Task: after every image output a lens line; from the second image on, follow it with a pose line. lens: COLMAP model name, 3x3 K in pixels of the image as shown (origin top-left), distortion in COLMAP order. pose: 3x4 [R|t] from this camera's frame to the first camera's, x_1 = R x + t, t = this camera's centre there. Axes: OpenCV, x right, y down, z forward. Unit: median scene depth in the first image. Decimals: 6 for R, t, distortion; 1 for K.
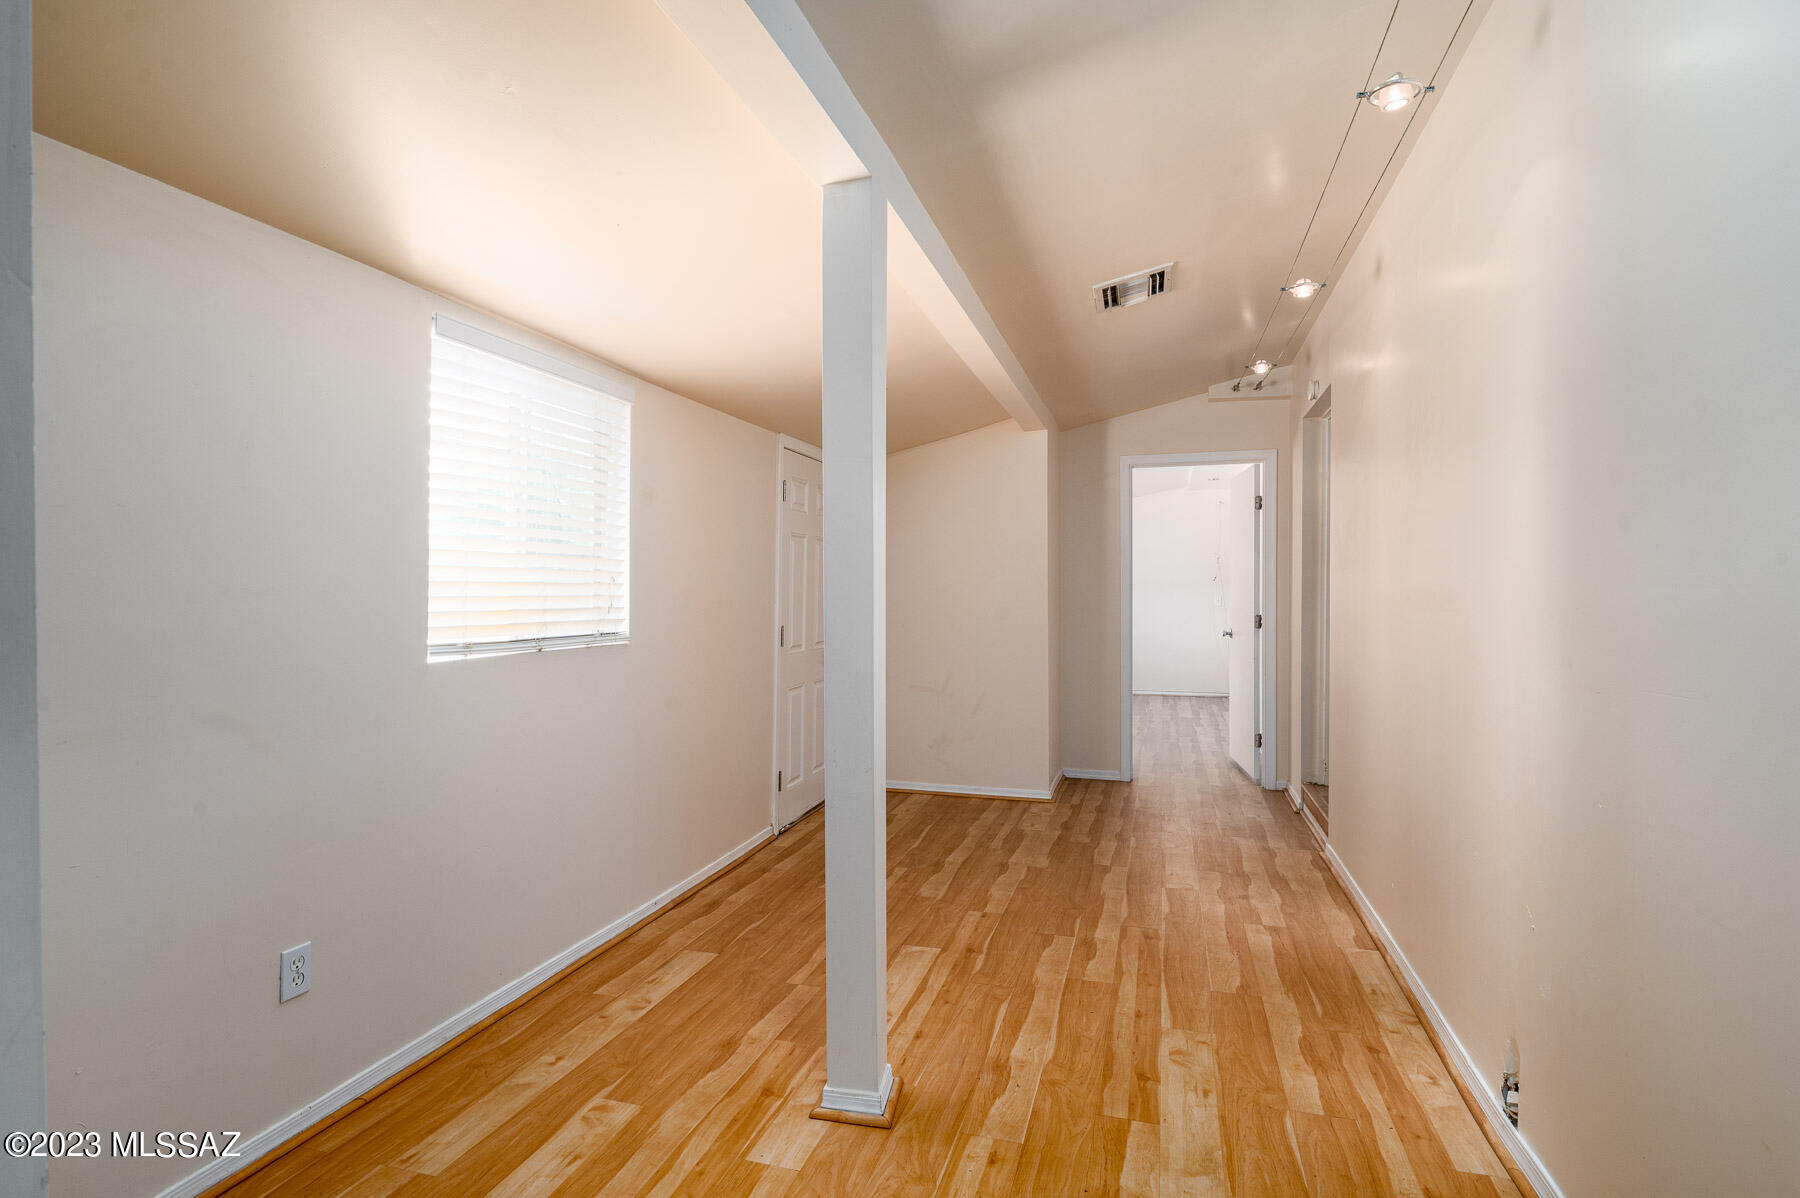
lens RADIAL K [[864.8, 0, 900.4], [0, 864.8, 595.3], [0, 0, 1]] dist [0.000429, -0.004552]
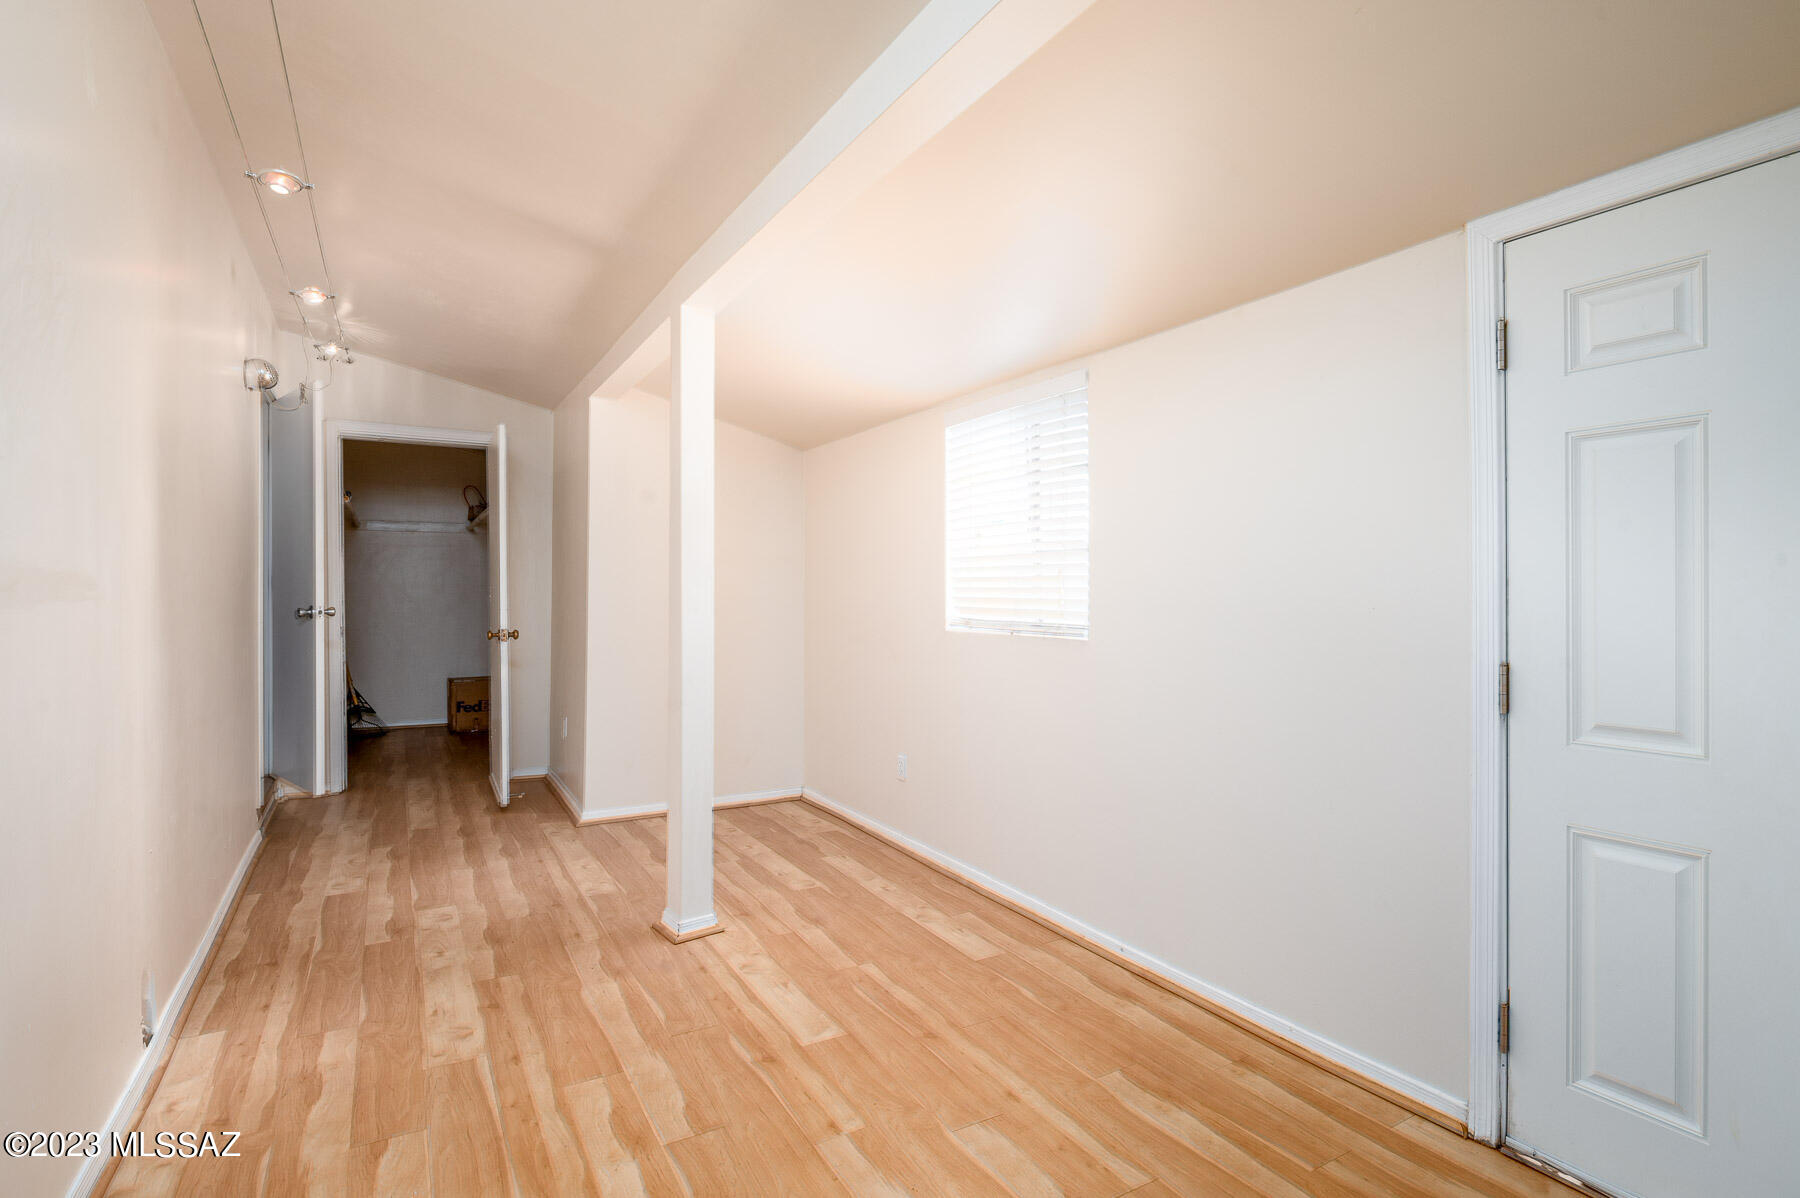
lens RADIAL K [[864.8, 0, 899.5], [0, 864.8, 592.7], [0, 0, 1]] dist [0.000429, -0.004552]
pose [[-0.676678, -0.002806, -0.736274, 0.675601], [-0.009758, 0.999939, 0.005157, 0.001814], [0.736214, 0.010675, -0.676664, 1.920204]]
